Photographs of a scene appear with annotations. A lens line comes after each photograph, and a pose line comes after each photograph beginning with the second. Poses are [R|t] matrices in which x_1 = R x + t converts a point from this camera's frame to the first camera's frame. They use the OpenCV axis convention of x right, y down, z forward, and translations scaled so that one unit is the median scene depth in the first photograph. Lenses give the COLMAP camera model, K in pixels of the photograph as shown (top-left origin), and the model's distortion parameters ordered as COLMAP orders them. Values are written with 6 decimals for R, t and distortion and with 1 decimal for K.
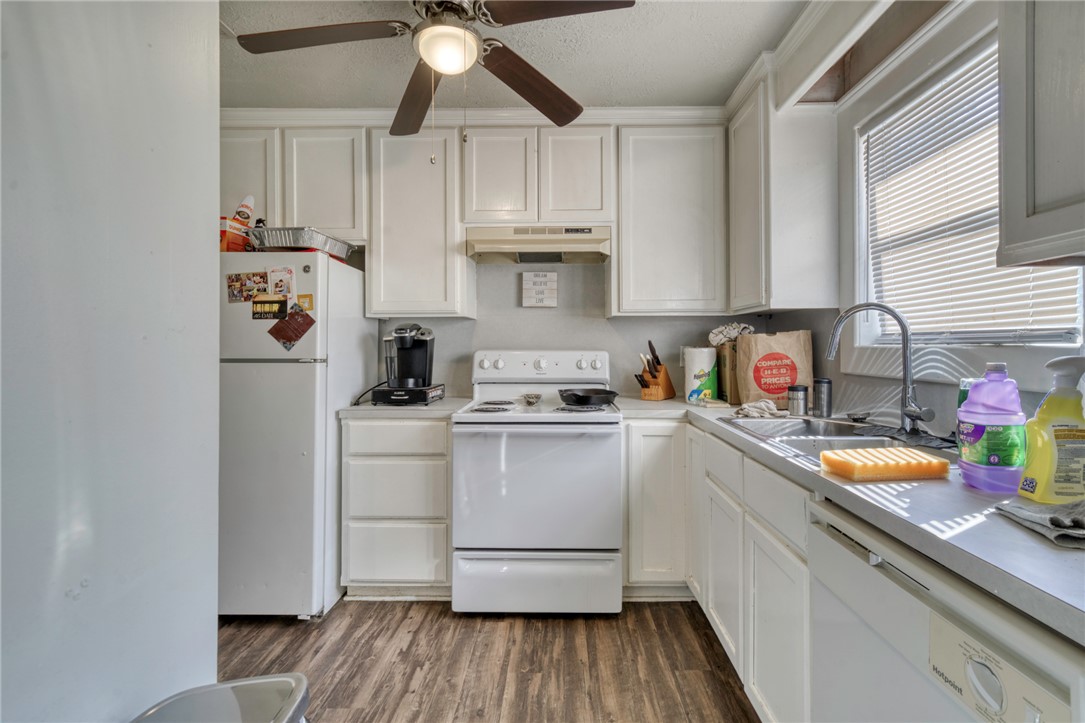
lens RADIAL K [[500.5, 0, 547.3], [0, 500.5, 343.2], [0, 0, 1]] dist [0.011705, 0.000000]
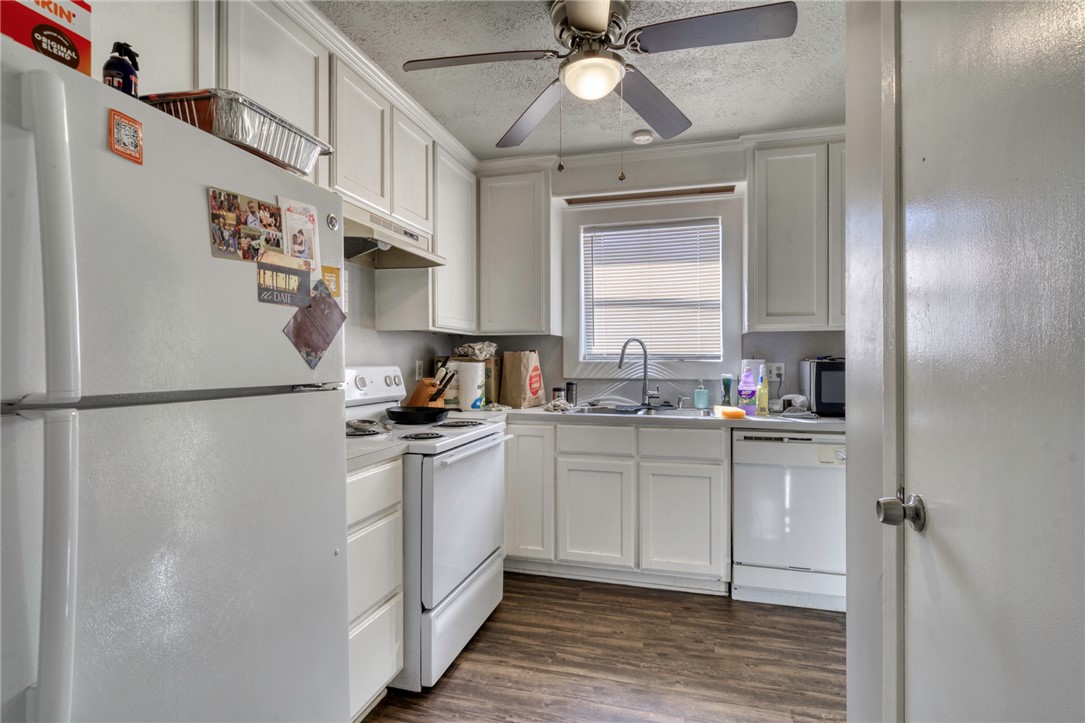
lens RADIAL K [[526.9, 0, 542.5], [0, 526.9, 361.5], [0, 0, 1]] dist [-0.001080, -0.000043]
pose [[0.262360, 0.000328, 0.964970, -0.983715], [-0.008001, 0.999966, 0.001835, 0.004421], [-0.964937, -0.008202, 0.262354, 0.621826]]
